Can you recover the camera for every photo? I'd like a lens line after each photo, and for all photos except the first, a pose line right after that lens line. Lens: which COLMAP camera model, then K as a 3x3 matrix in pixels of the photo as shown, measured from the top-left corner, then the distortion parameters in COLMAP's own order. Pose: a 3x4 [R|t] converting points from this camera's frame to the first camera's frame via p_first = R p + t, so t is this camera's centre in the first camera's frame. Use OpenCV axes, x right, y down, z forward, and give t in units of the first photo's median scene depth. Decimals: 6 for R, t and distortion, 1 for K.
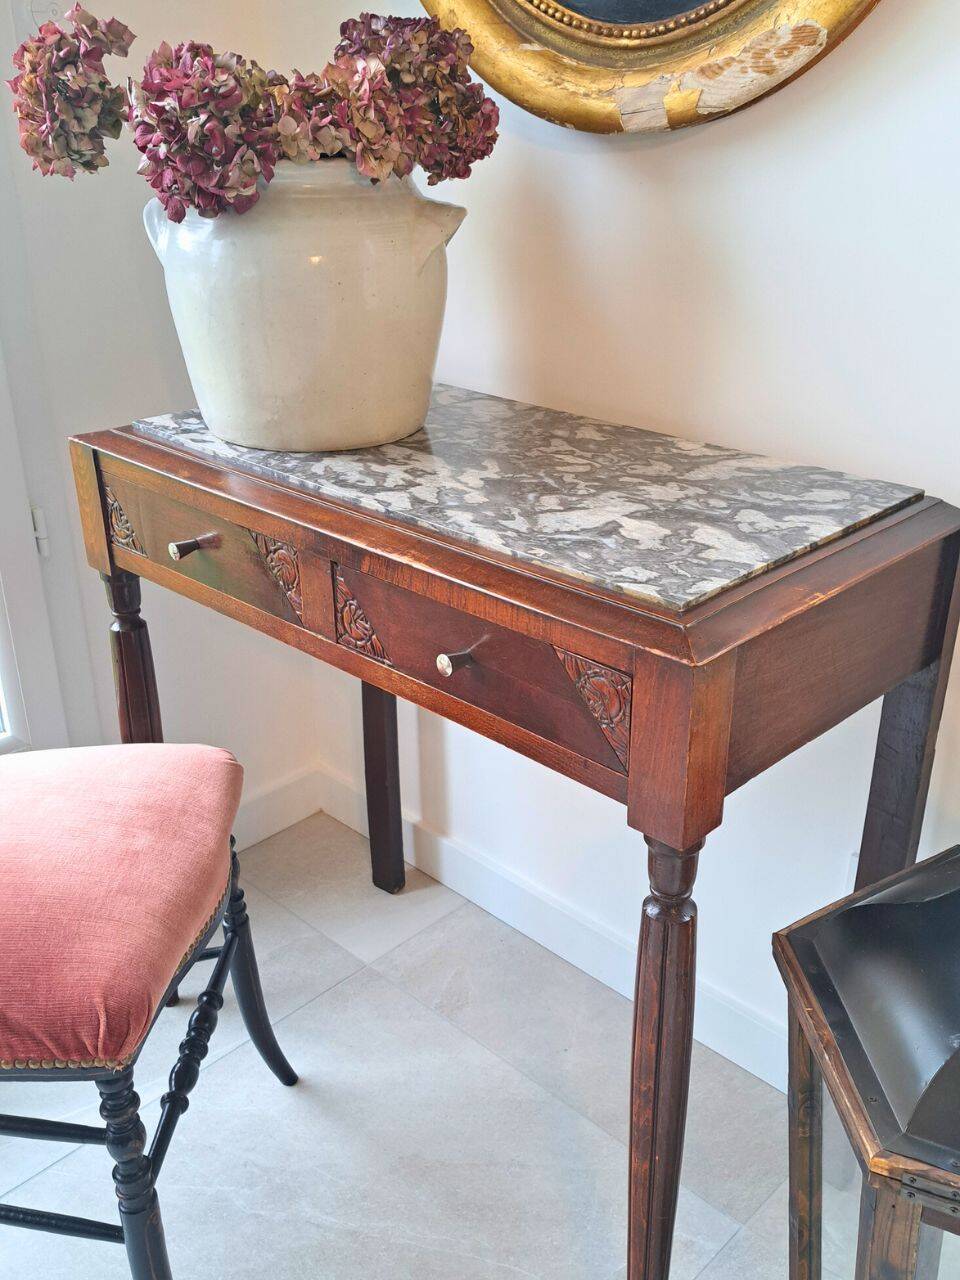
lens RADIAL K [[1216.2, 0, 484.1], [0, 1216.2, 638.2], [0, 0, 1]] dist [-0.005420, 0.000000]
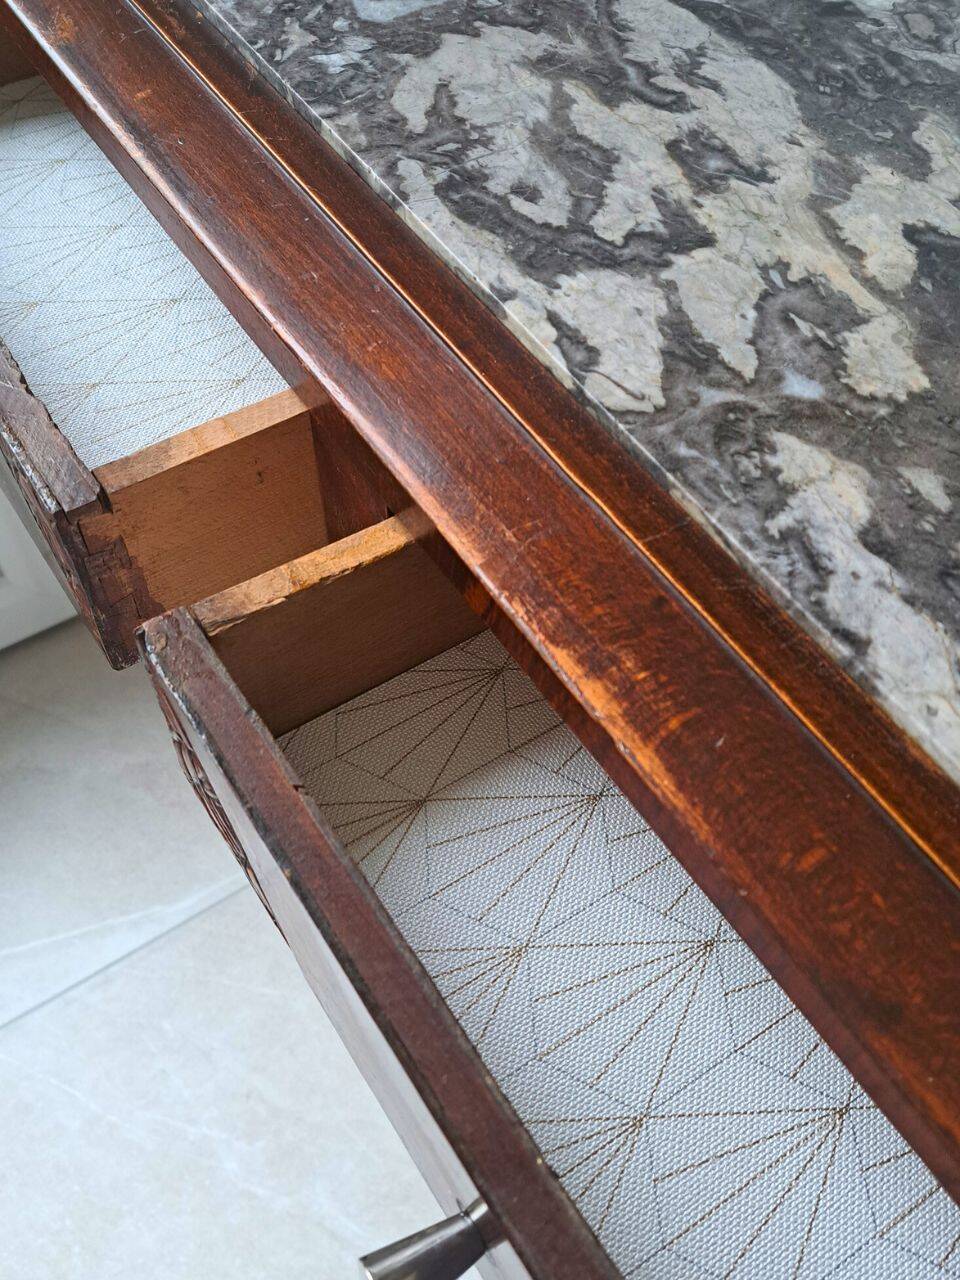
lens RADIAL K [[1216.2, 0, 470.3], [0, 1216.2, 628.5], [0, 0, 1]] dist [-0.005420, 0.000000]
pose [[0.974111, 0.196462, -0.111846, -0.057291], [-0.112671, 0.850830, 0.513219, -0.193359], [0.195990, -0.487331, 0.850939, 0.668666]]
